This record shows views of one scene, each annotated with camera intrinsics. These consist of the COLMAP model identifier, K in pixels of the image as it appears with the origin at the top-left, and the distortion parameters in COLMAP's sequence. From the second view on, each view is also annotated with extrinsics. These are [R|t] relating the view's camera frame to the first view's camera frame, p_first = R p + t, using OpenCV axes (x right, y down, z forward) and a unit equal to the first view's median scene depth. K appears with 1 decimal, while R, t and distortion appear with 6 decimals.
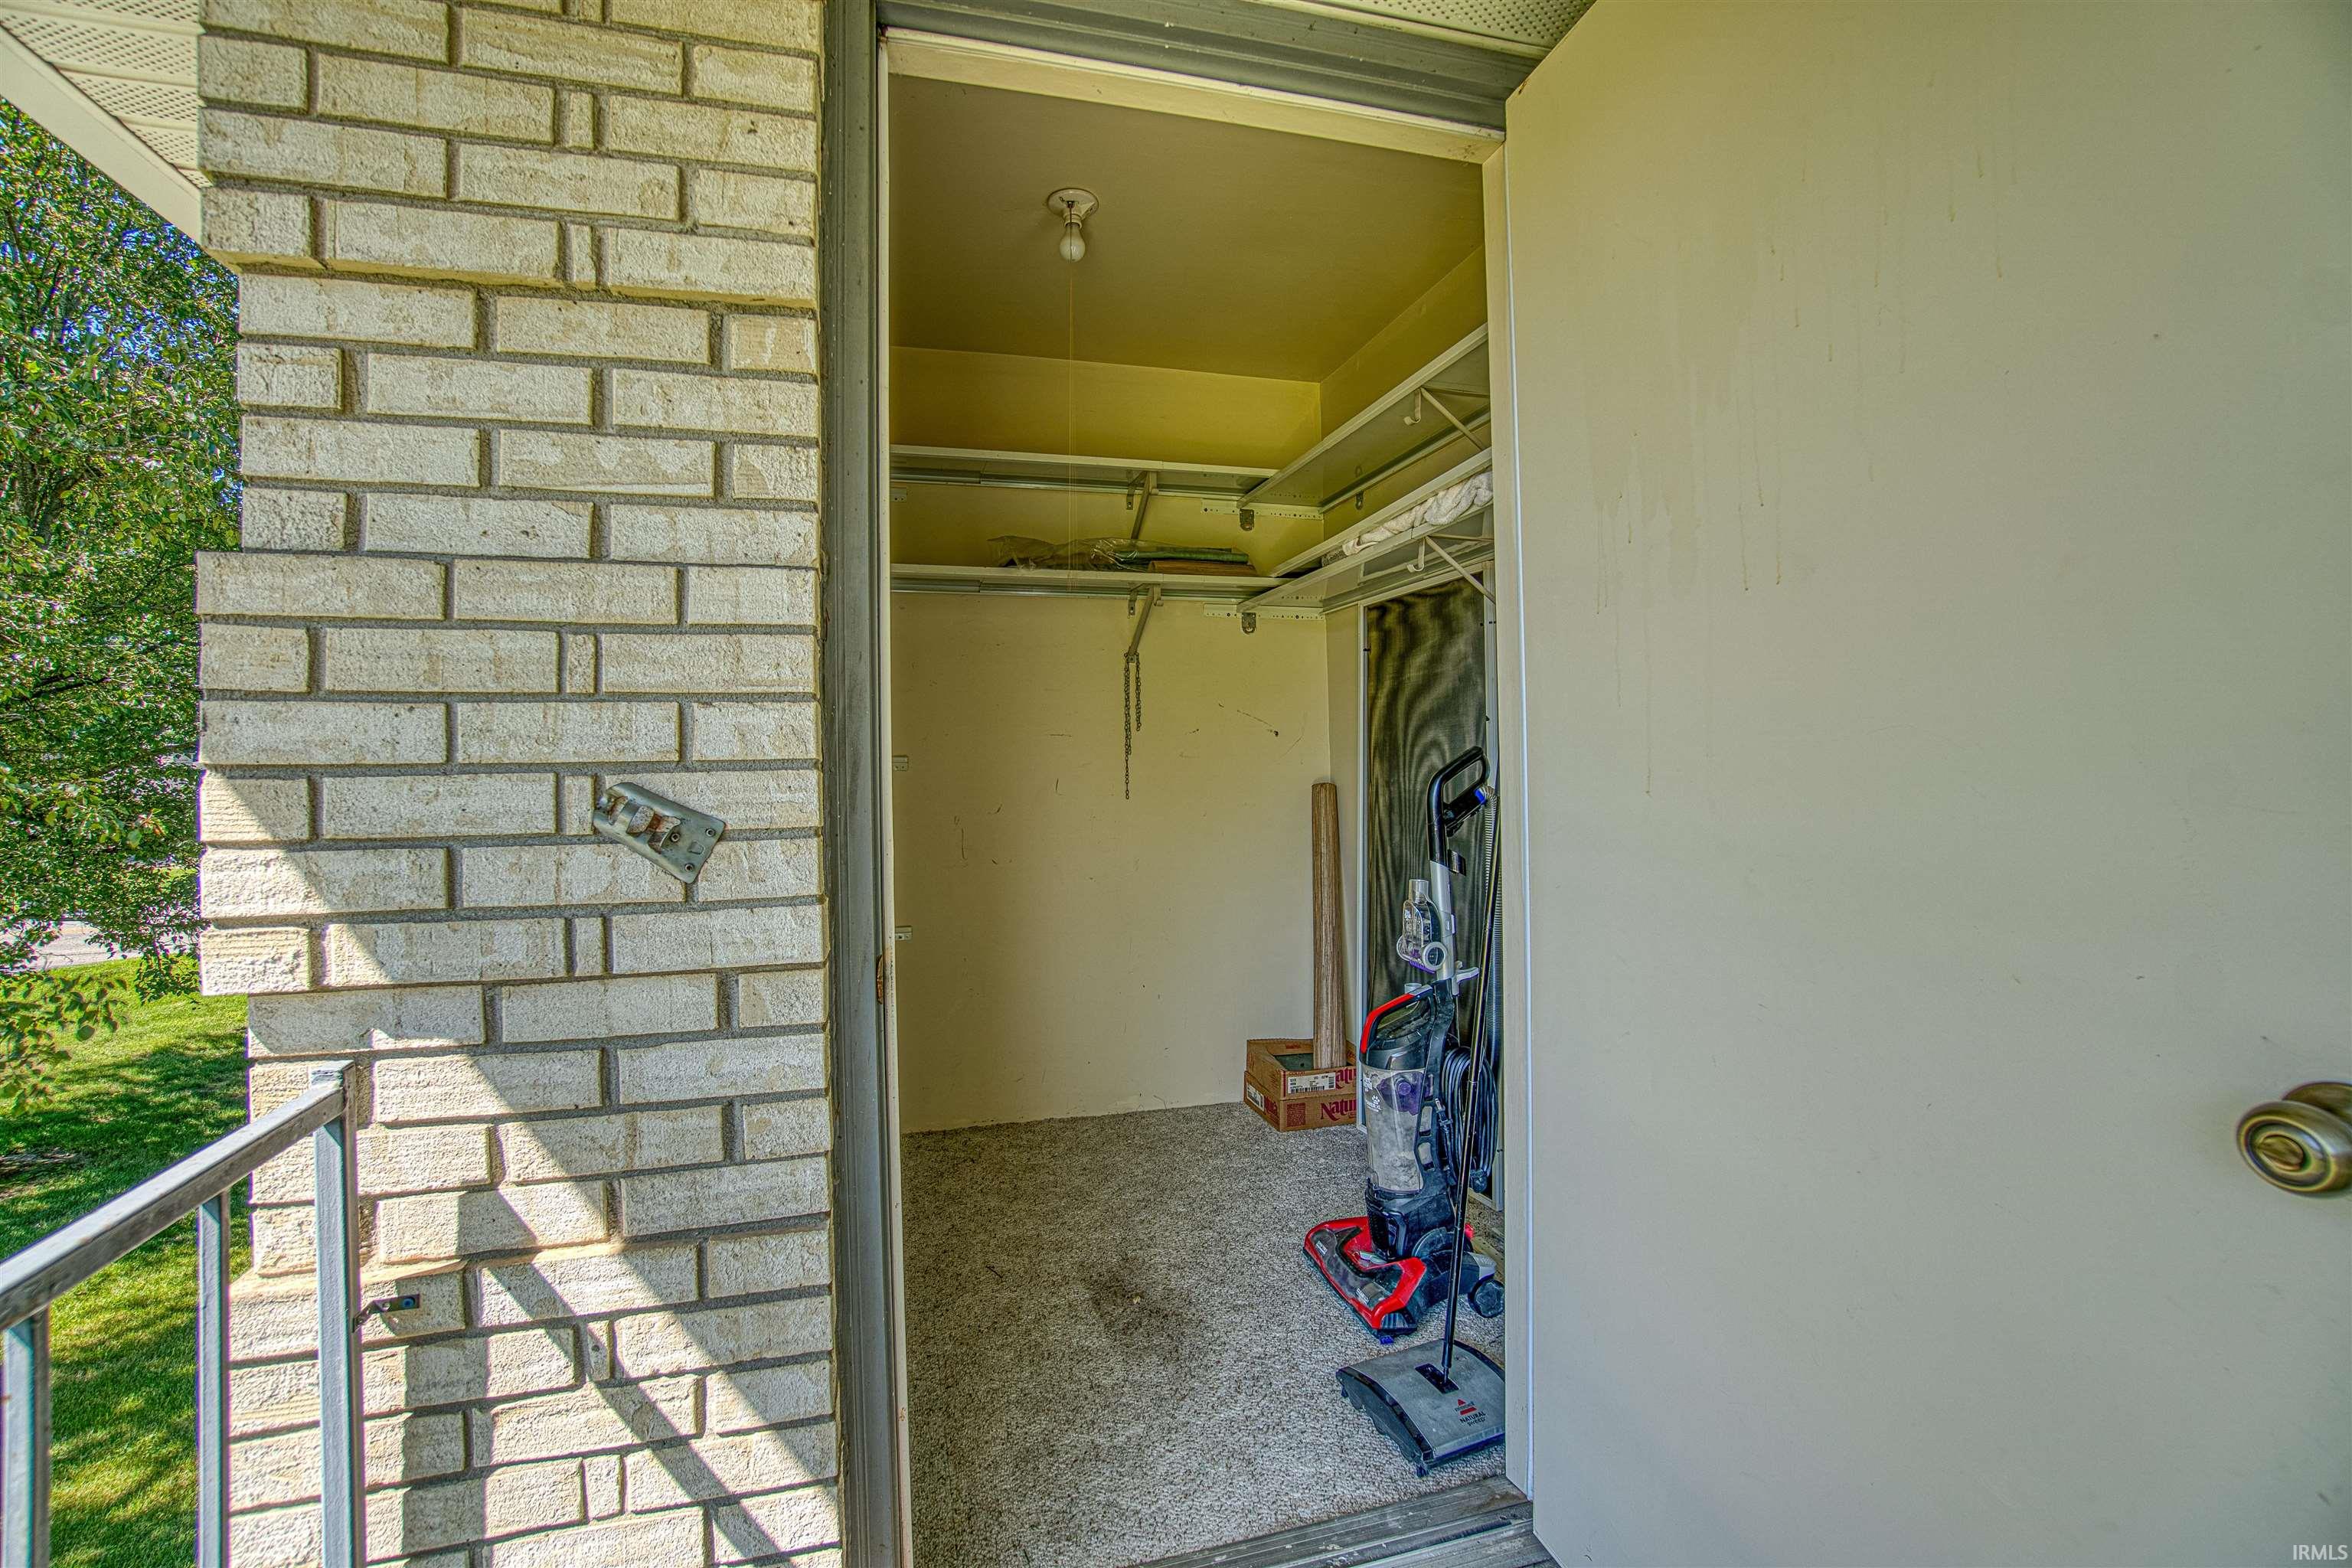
lens RADIAL K [[1030.2, 0, 1172.0], [0, 1030.2, 771.1], [0, 0, 1]] dist [-0.060327, 0.020974]
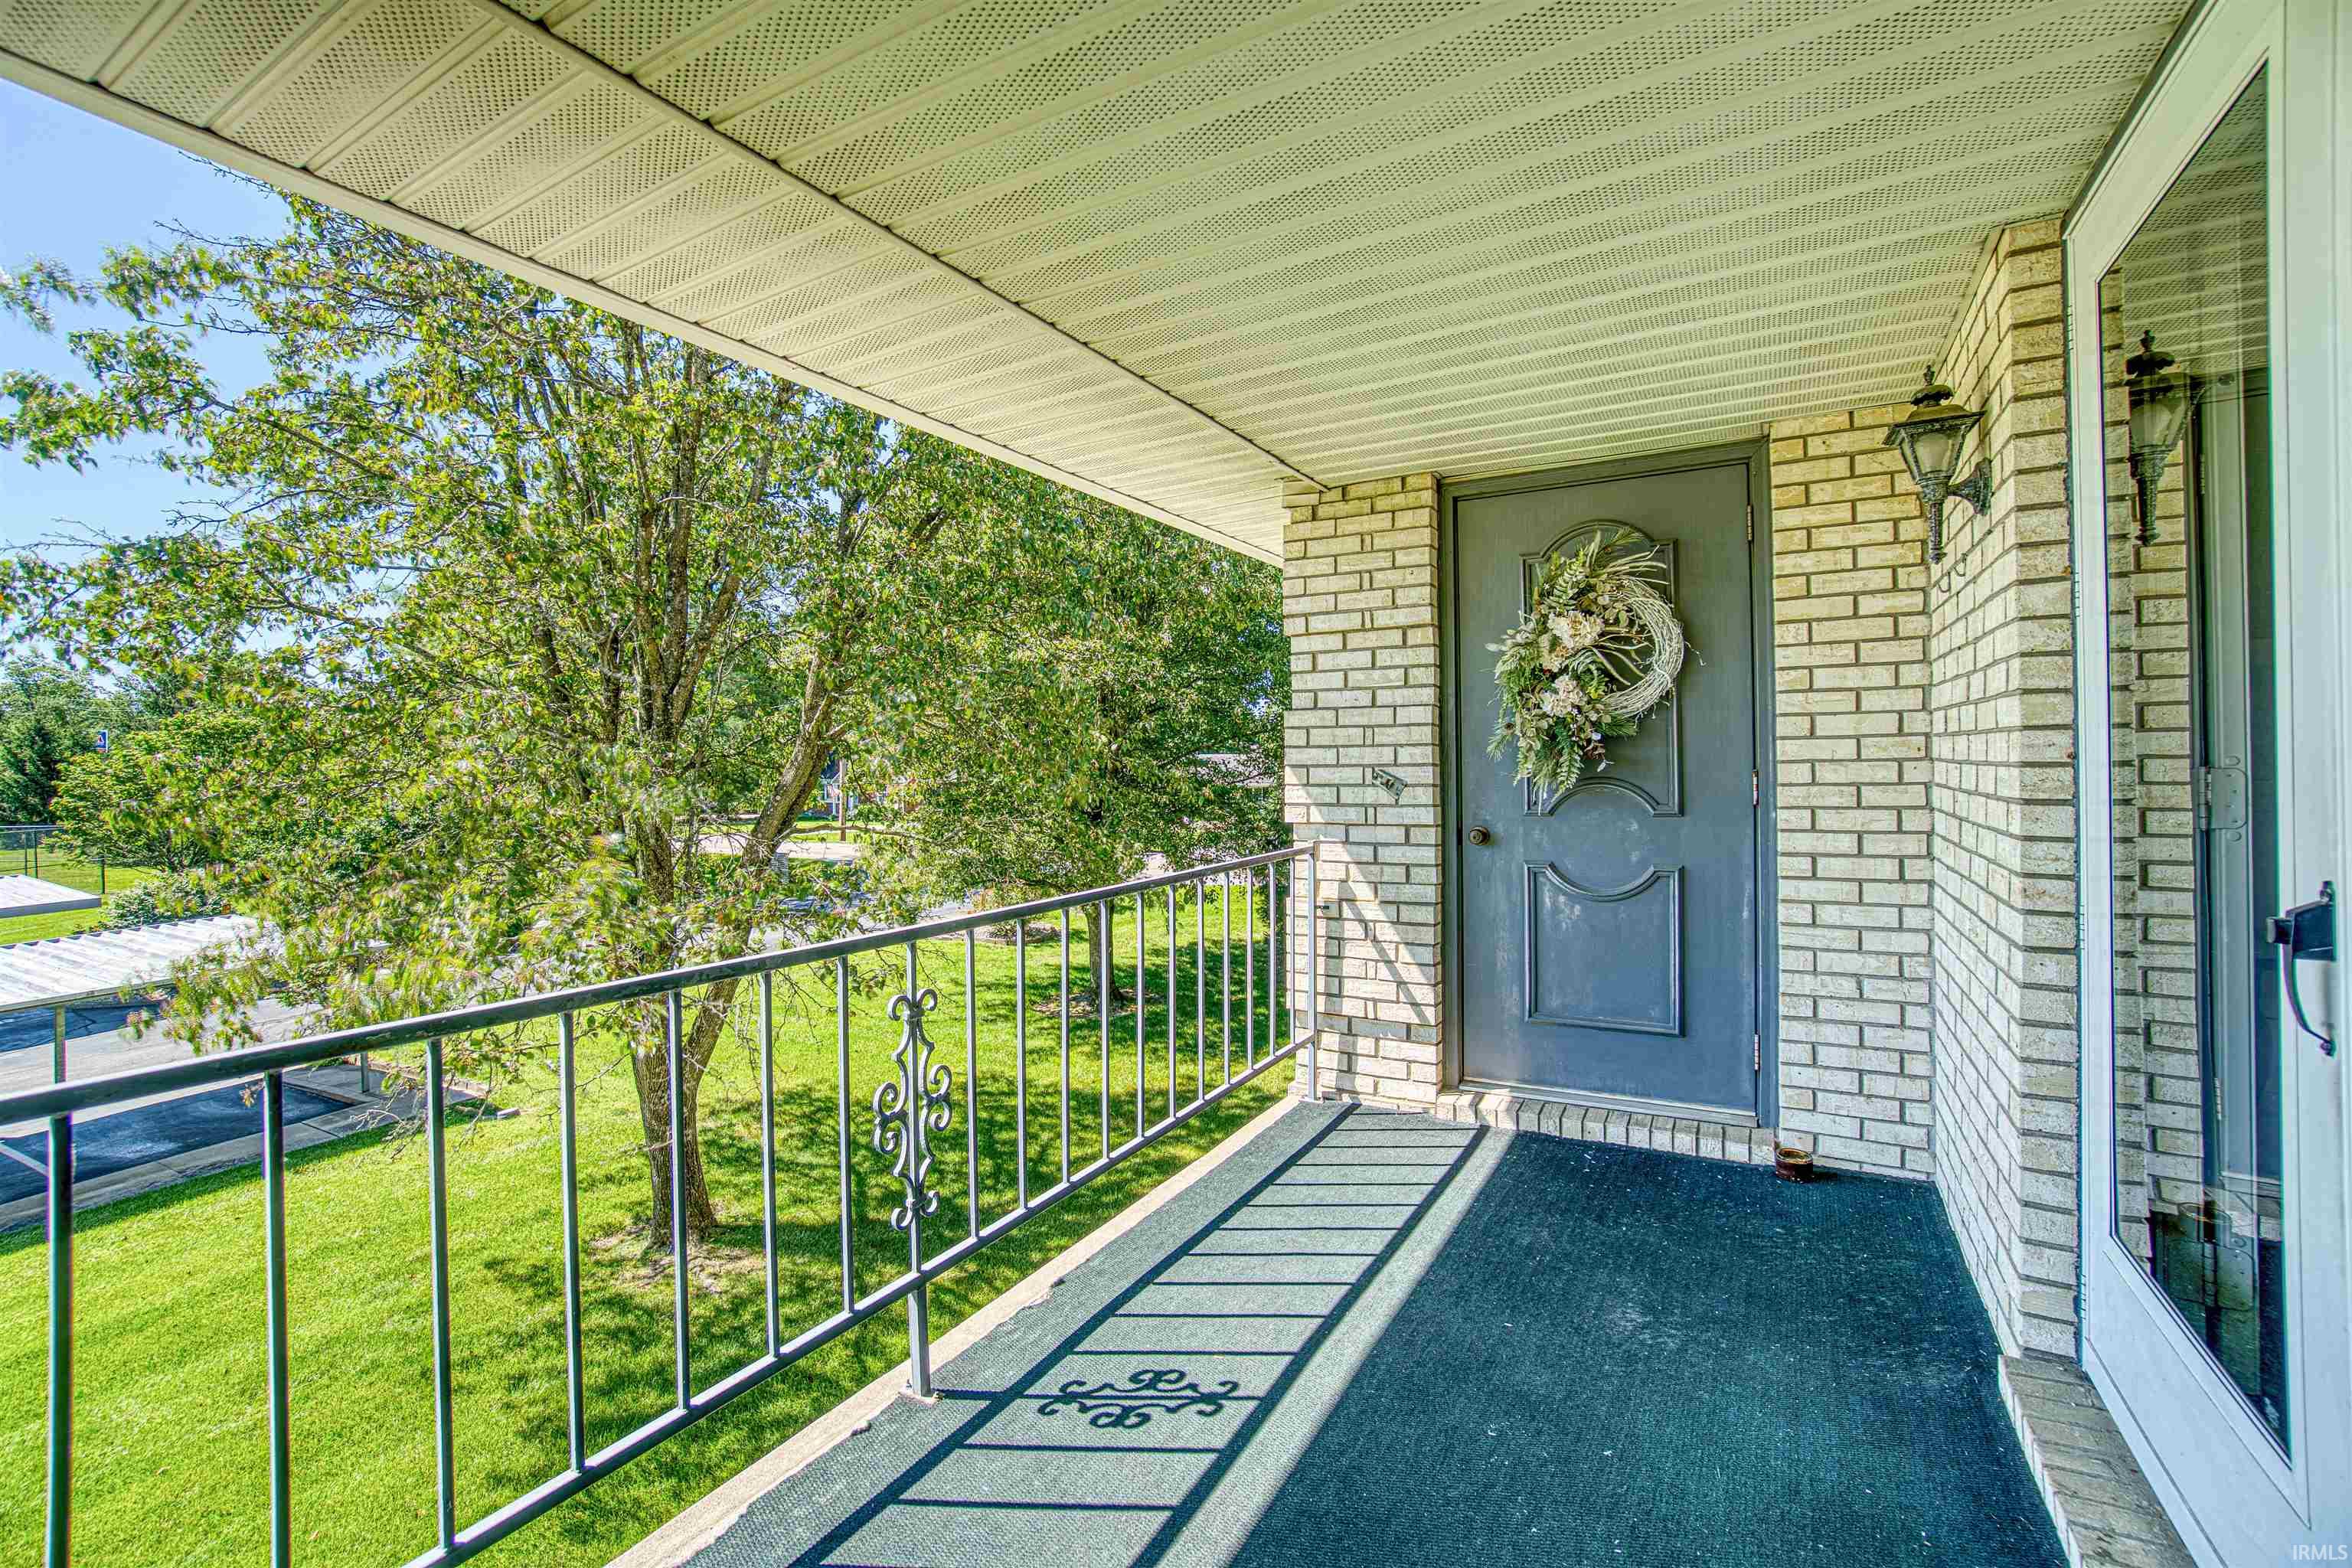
lens RADIAL K [[1030.2, 0, 1169.2], [0, 1030.2, 768.8], [0, 0, 1]] dist [-0.060327, 0.020974]
pose [[0.706193, 0.004190, -0.708007, 1.485815], [0.000736, 0.999978, 0.006651, -0.016315], [0.708019, -0.005218, 0.706175, -2.063013]]
